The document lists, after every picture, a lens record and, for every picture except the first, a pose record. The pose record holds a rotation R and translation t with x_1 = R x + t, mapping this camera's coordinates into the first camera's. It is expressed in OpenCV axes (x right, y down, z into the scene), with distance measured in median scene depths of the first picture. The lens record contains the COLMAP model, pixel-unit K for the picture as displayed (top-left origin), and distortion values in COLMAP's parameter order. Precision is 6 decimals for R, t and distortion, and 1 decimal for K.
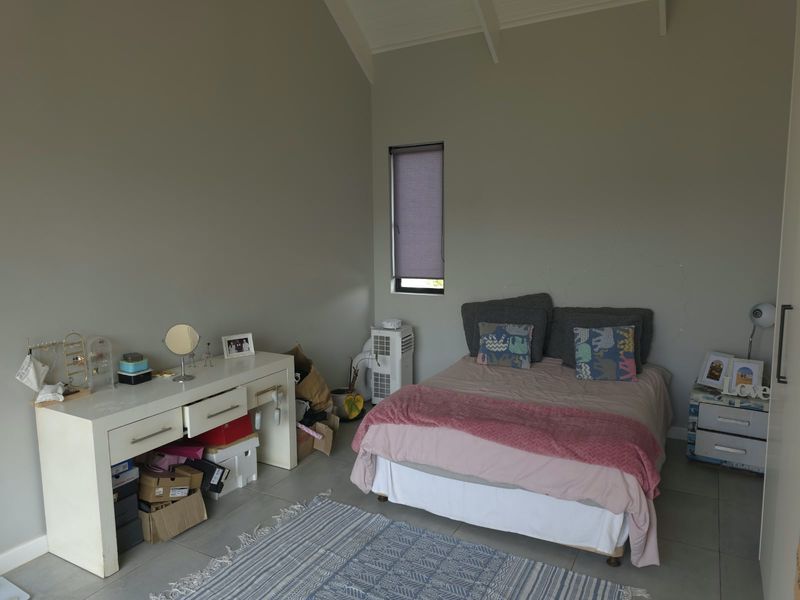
lens RADIAL K [[547.4, 0, 400.0], [0, 547.4, 300.0], [0, 0, 1]] dist [0.092437, -0.131565]
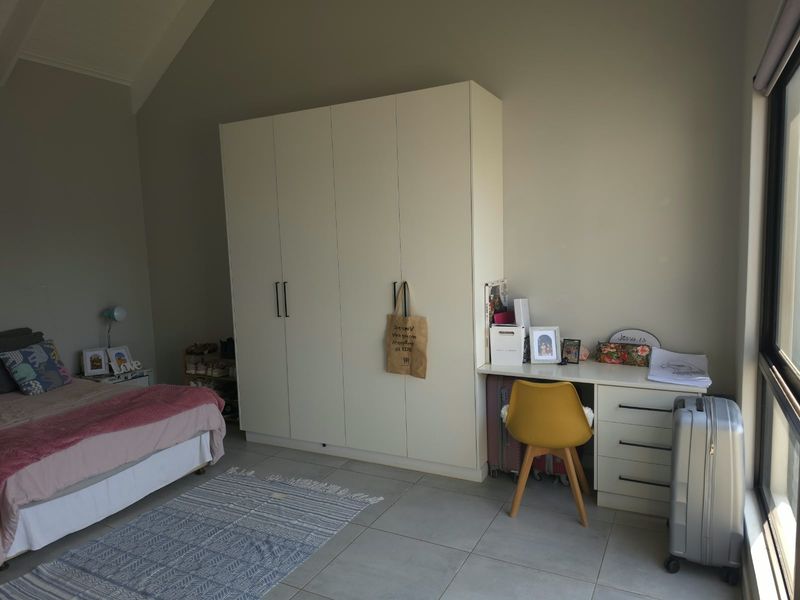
lens RADIAL K [[547.4, 0, 400.0], [0, 547.4, 300.0], [0, 0, 1]] dist [0.092437, -0.131565]
pose [[-0.037489, -0.088349, 0.995384, -0.885535], [0.159778, 0.982739, 0.093245, -0.029457], [-0.986441, 0.162537, -0.022726, 0.352626]]
